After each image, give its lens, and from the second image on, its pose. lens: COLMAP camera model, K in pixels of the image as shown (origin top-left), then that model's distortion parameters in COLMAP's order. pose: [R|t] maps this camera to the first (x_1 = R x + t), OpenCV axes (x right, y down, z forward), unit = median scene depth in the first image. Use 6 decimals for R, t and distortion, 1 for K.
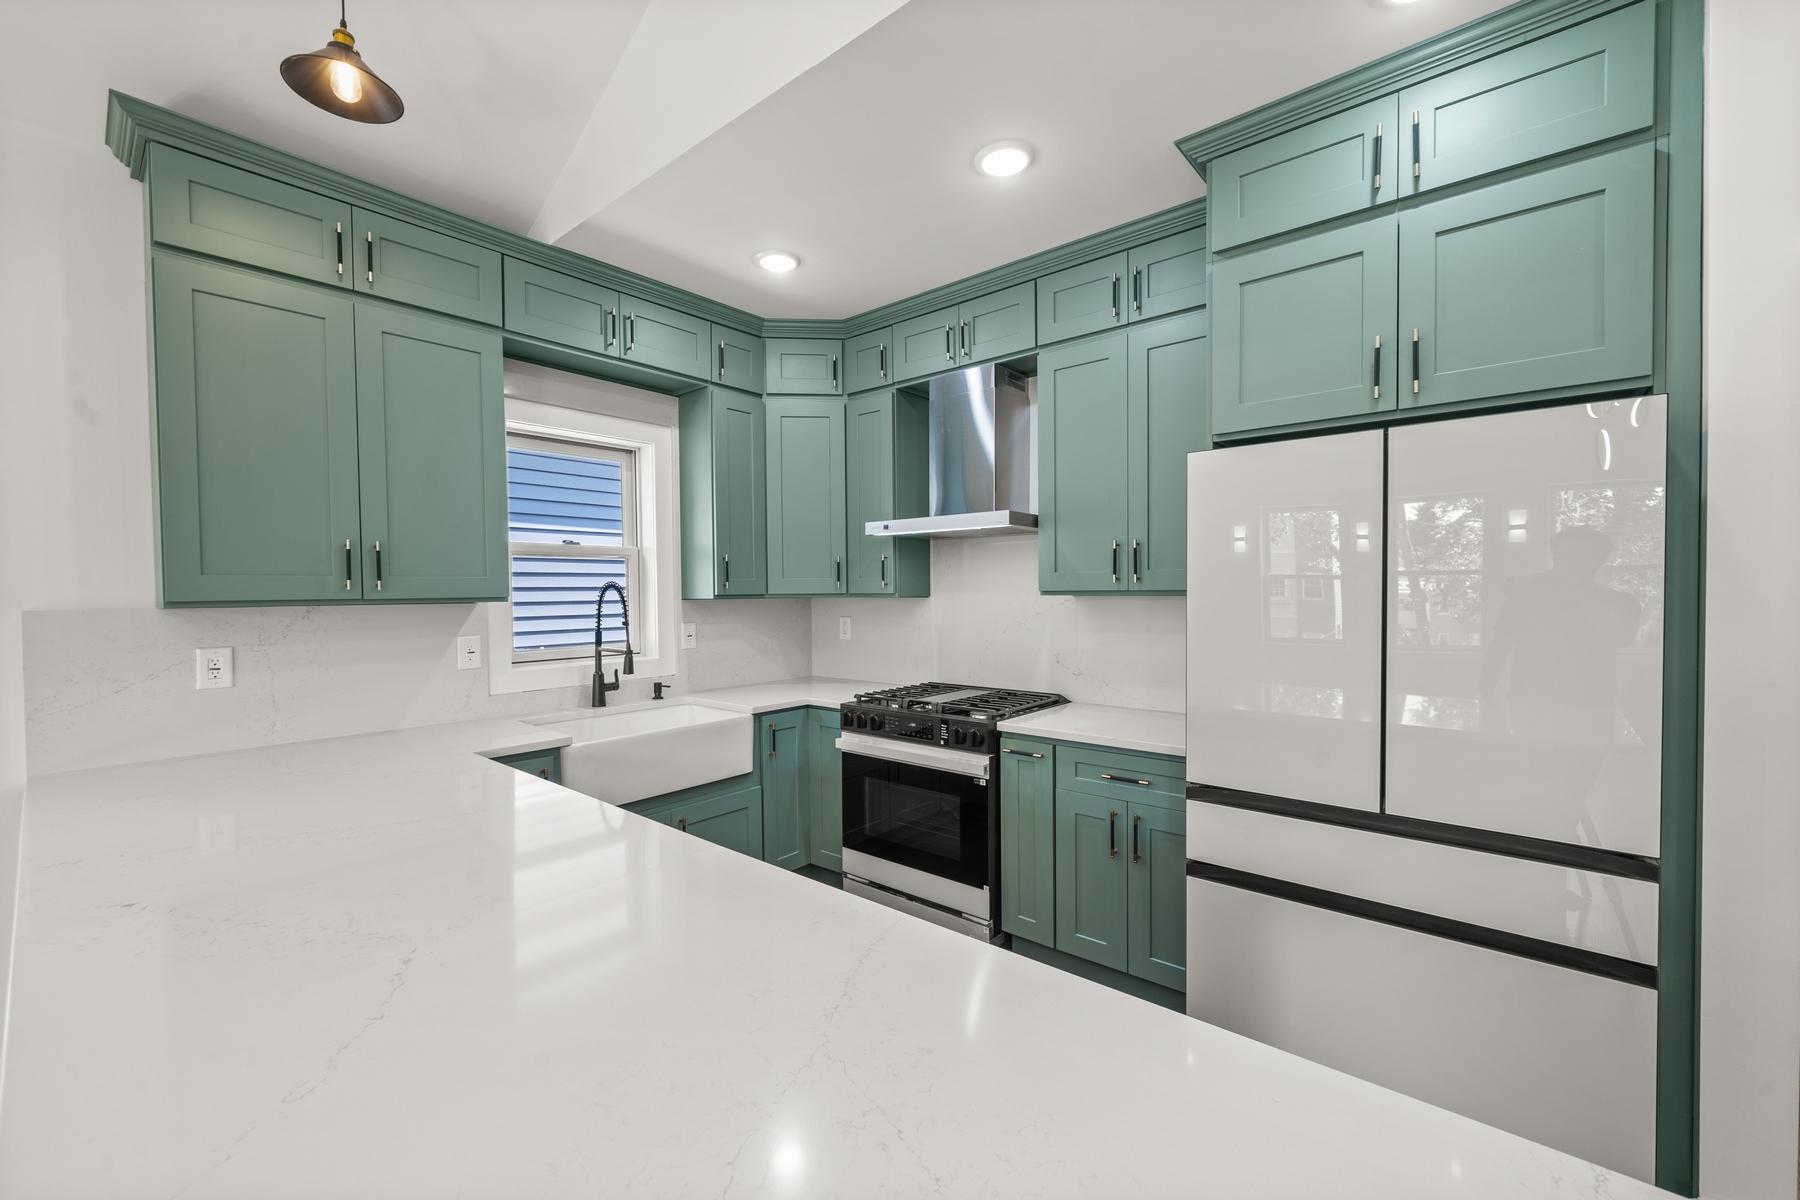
lens RADIAL K [[726.1, 0, 895.9], [0, 726.1, 606.0], [0, 0, 1]] dist [0.000070, -0.000012]
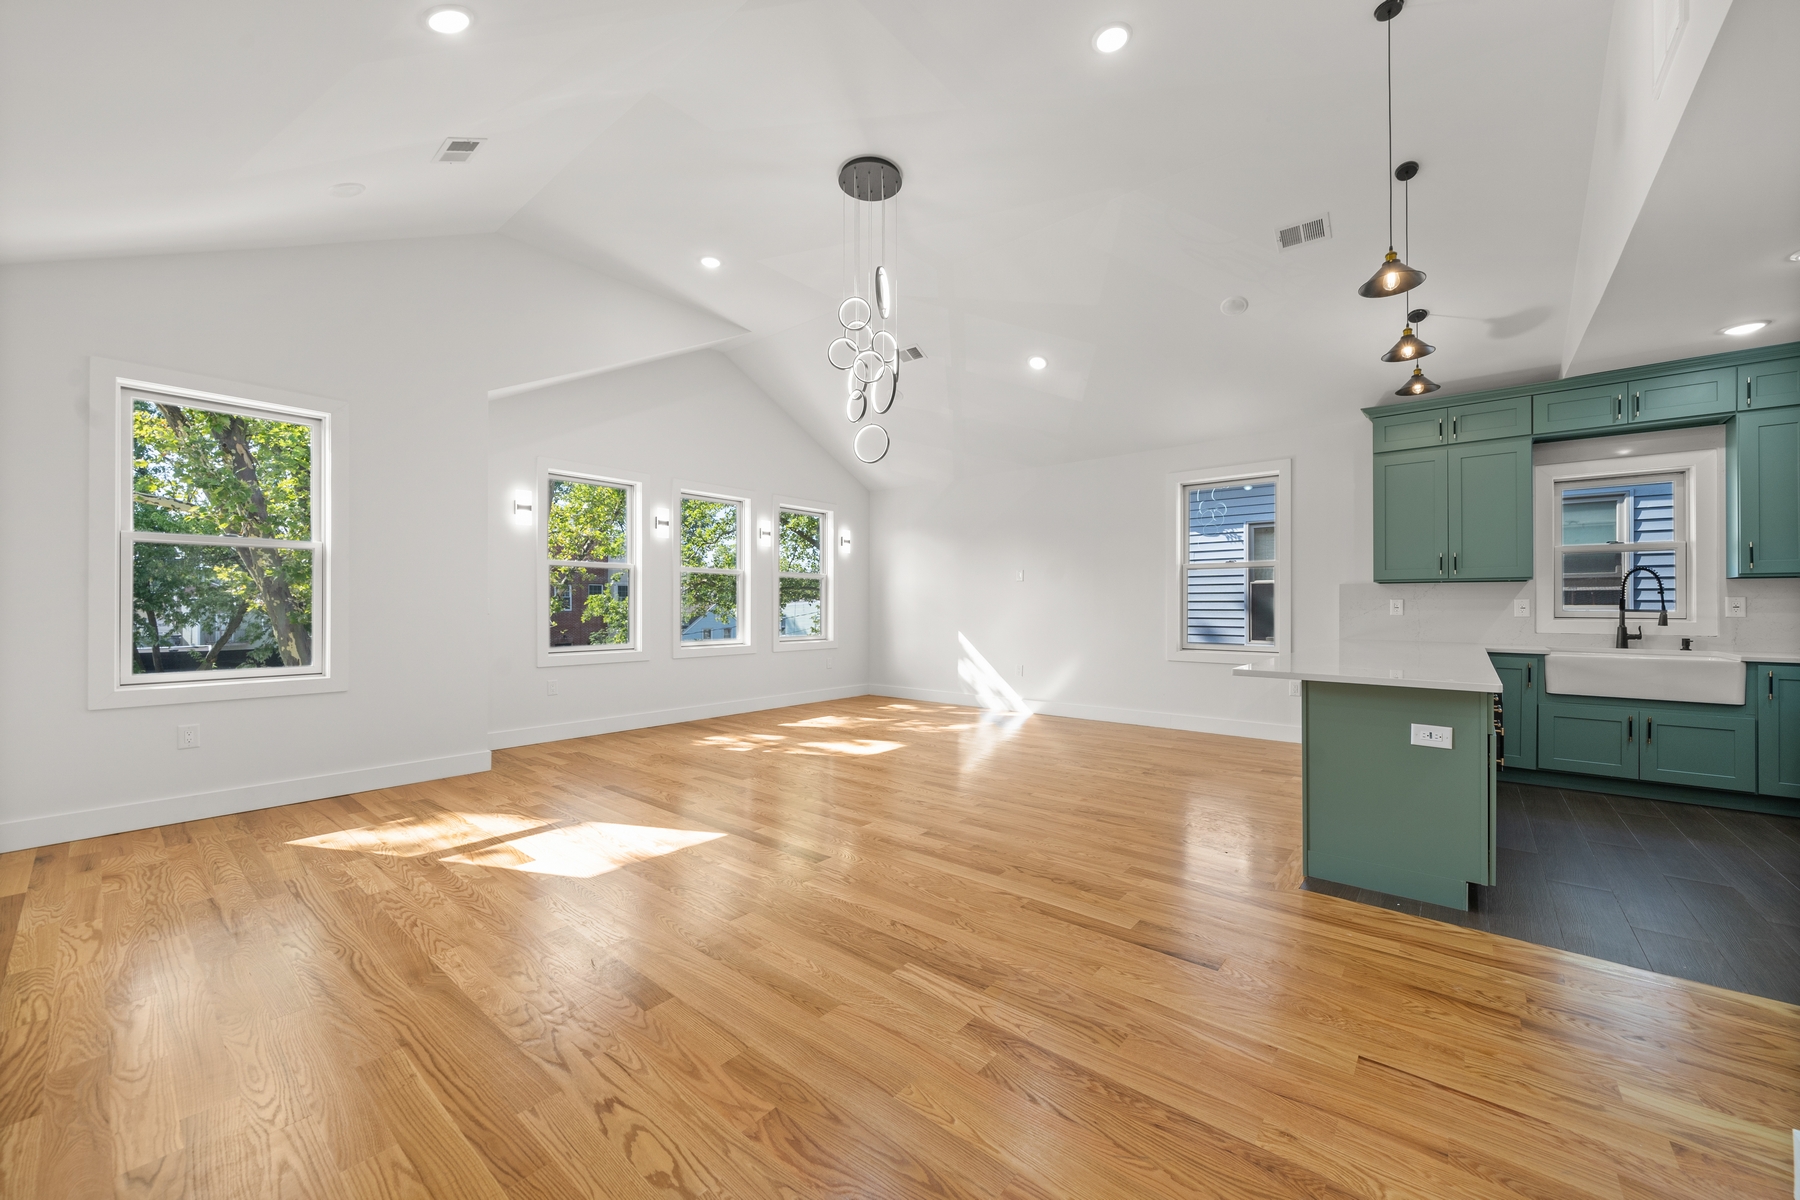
lens RADIAL K [[675.6, 0, 892.1], [0, 675.6, 603.5], [0, 0, 1]] dist [-0.002812, -0.000231]
pose [[0.007422, 0.003744, -0.999965, 1.023844], [-0.025050, 0.999680, 0.003557, 0.078395], [0.999659, 0.025023, 0.007513, -0.569396]]
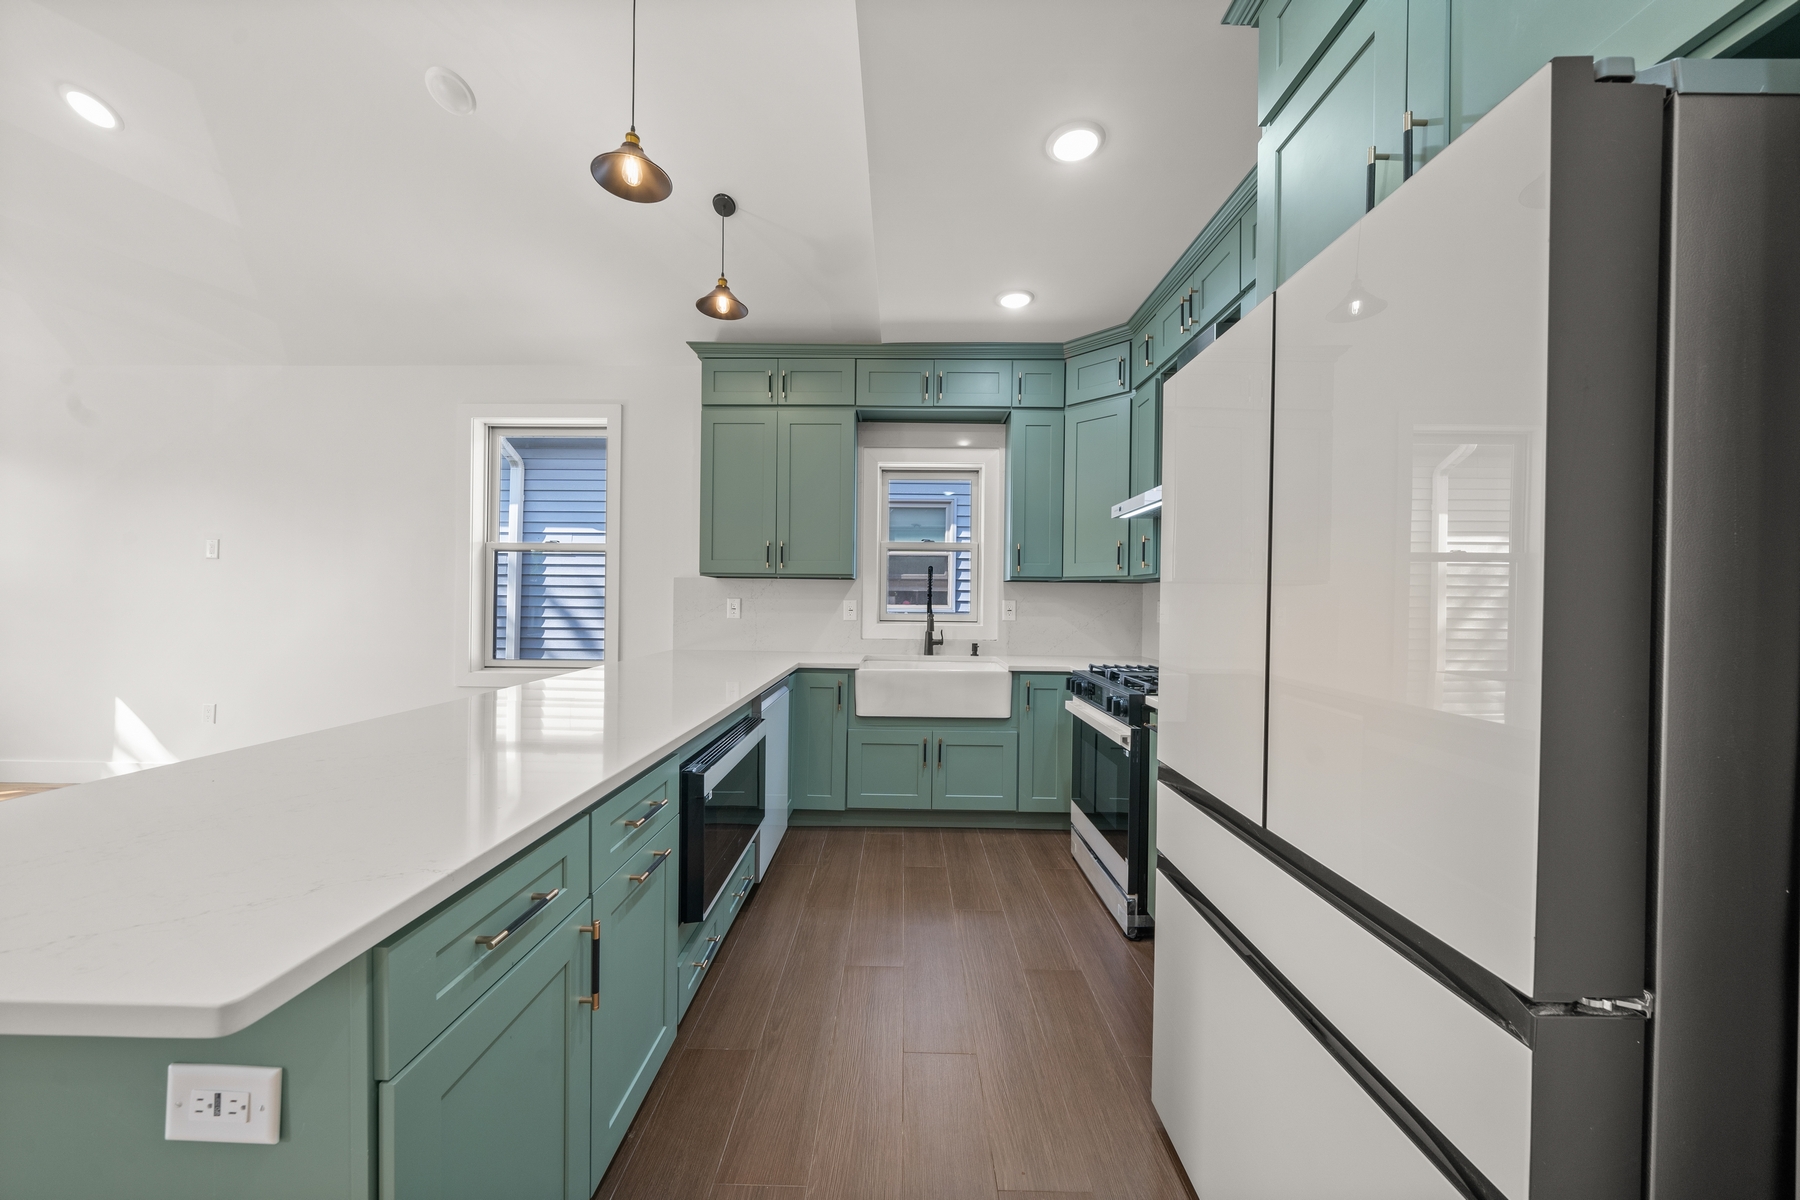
lens RADIAL K [[627.5, 0, 895.8], [0, 627.5, 601.9], [0, 0, 1]] dist [-0.002124, -0.000195]
pose [[0.637928, 0.019207, -0.769857, 0.496072], [-0.033420, 0.999438, -0.002759, 0.041463], [0.769371, 0.027488, 0.638211, 0.172988]]
